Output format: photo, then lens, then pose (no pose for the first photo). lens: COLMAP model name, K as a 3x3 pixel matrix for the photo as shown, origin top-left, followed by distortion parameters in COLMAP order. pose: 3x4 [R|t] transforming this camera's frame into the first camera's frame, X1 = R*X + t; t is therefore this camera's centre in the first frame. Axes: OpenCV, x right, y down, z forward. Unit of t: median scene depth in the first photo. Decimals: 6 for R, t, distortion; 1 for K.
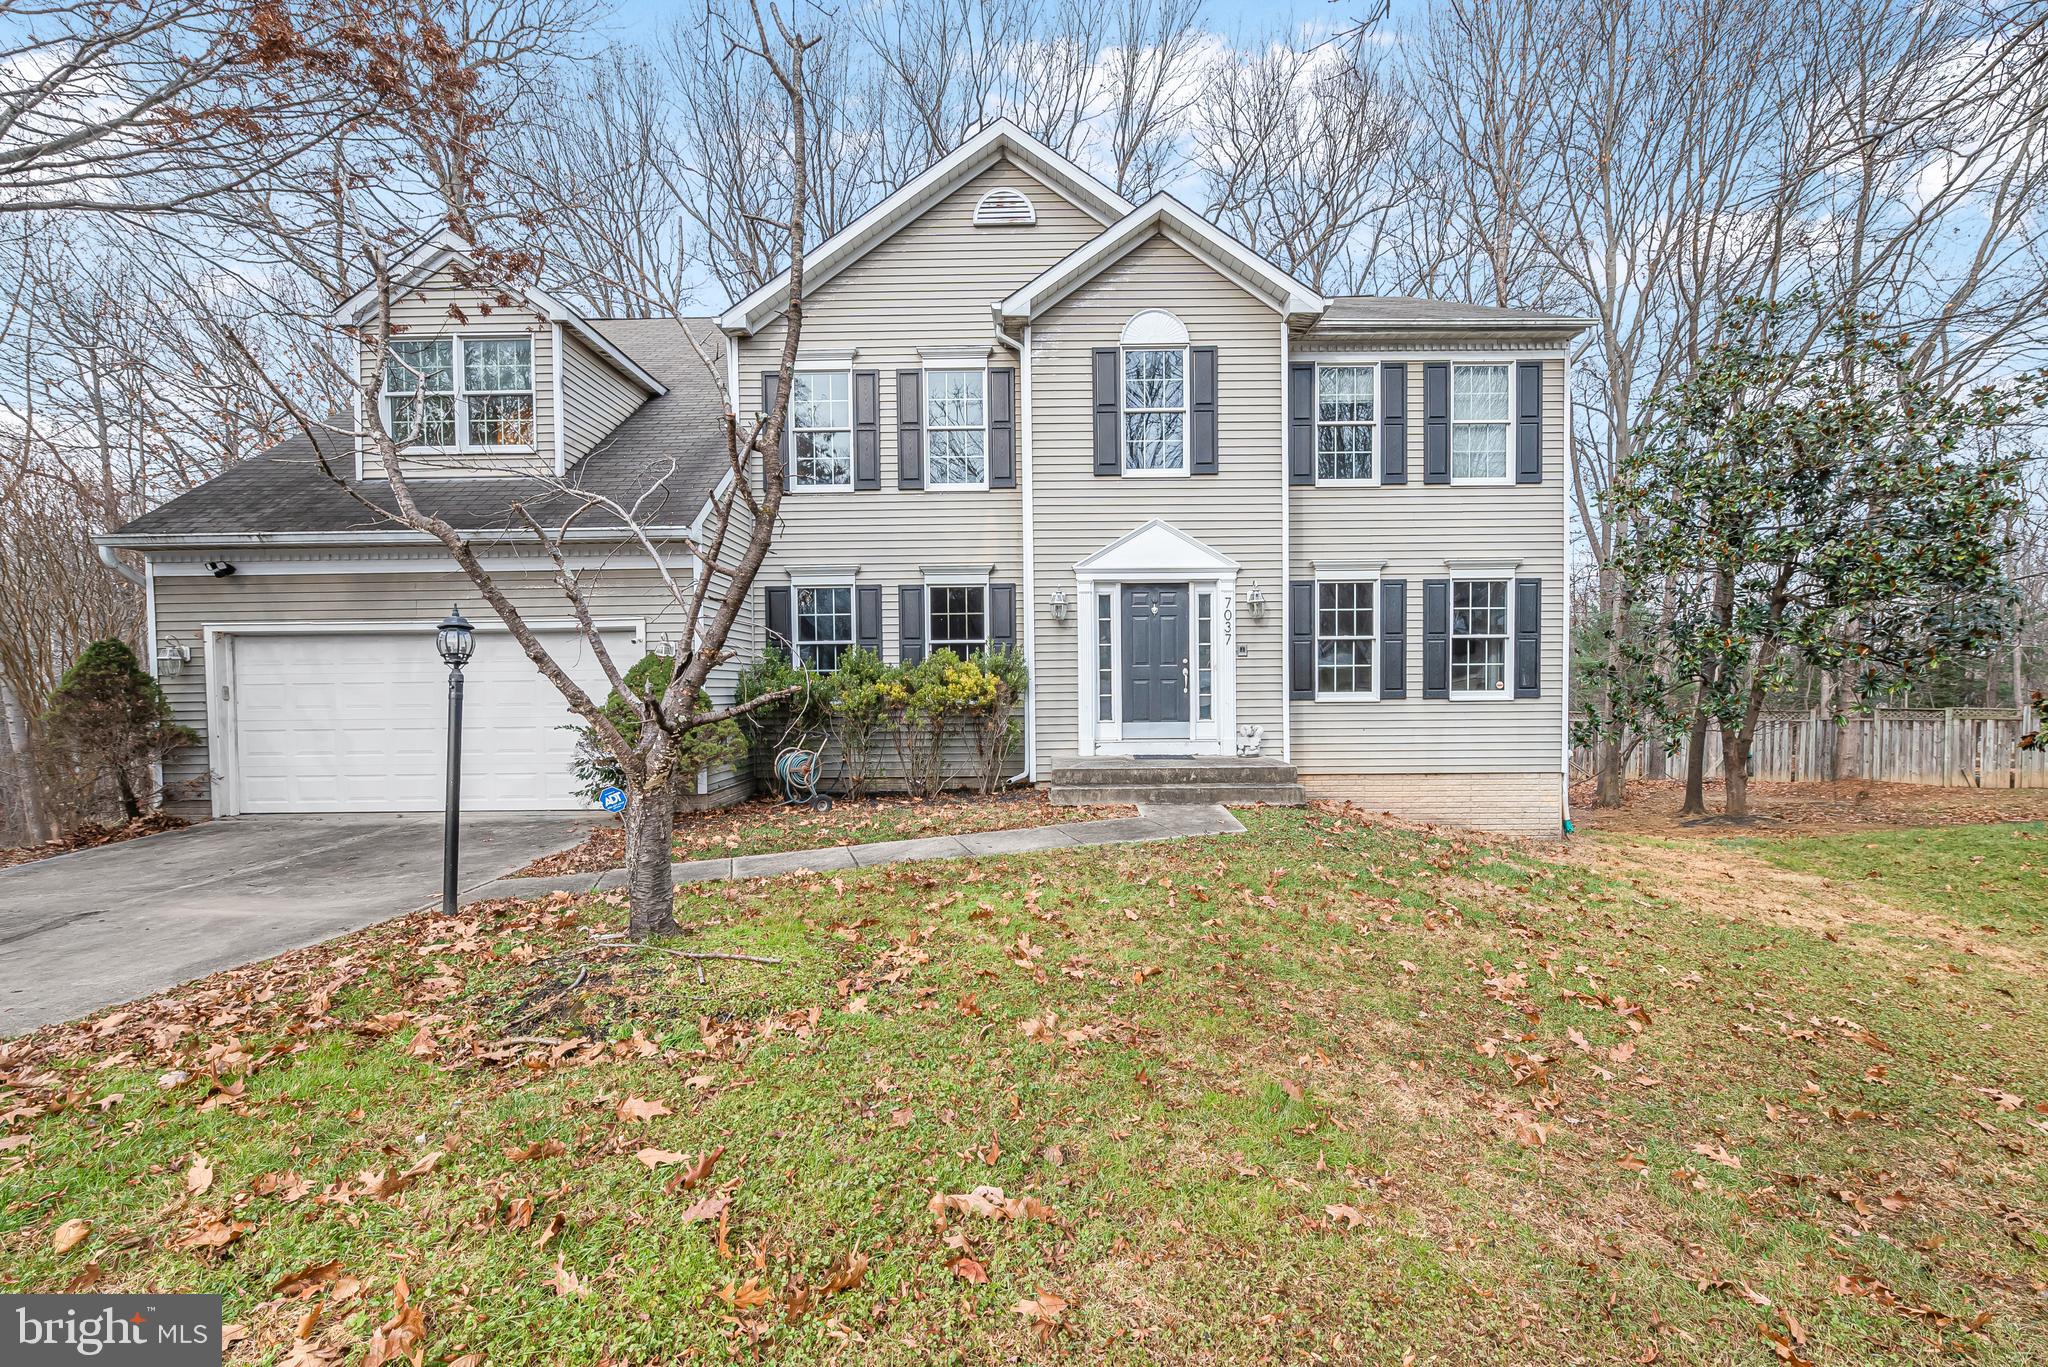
lens RADIAL K [[859.8, 0, 1024.0], [0, 859.8, 683.5], [0, 0, 1]] dist [-0.004609, -0.000101]
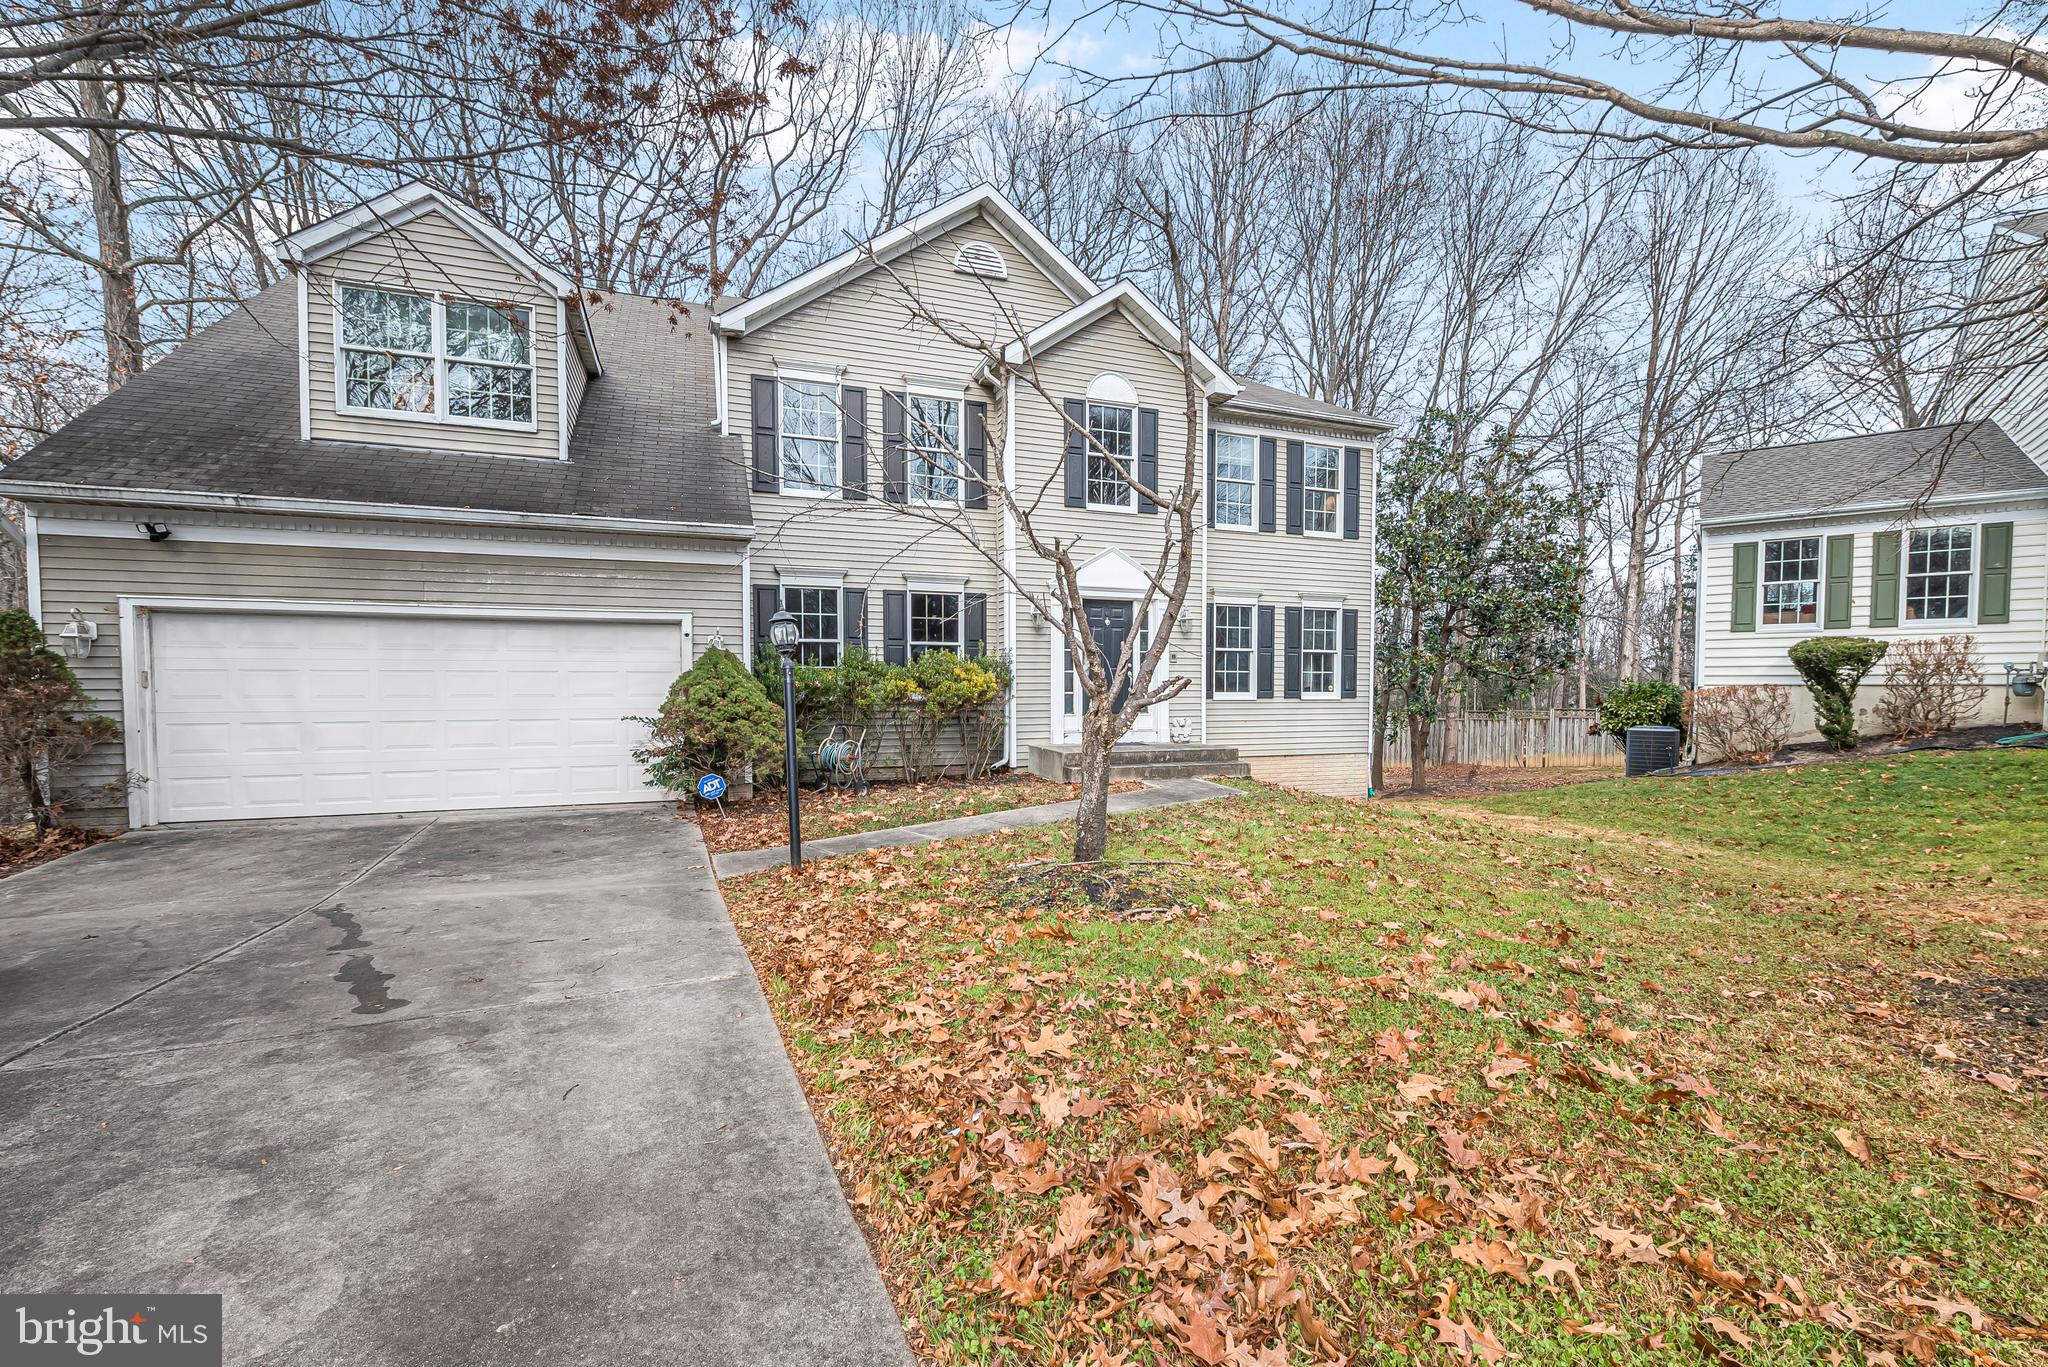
lens RADIAL K [[887.0, 0, 1024.0], [0, 887.0, 683.5], [0, 0, 1]] dist [-0.000265, -0.000184]
pose [[0.929971, 0.013073, 0.367399, -0.407888], [-0.010677, 0.999906, -0.008552, 0.012005], [-0.367477, 0.004030, 0.930024, -0.107206]]
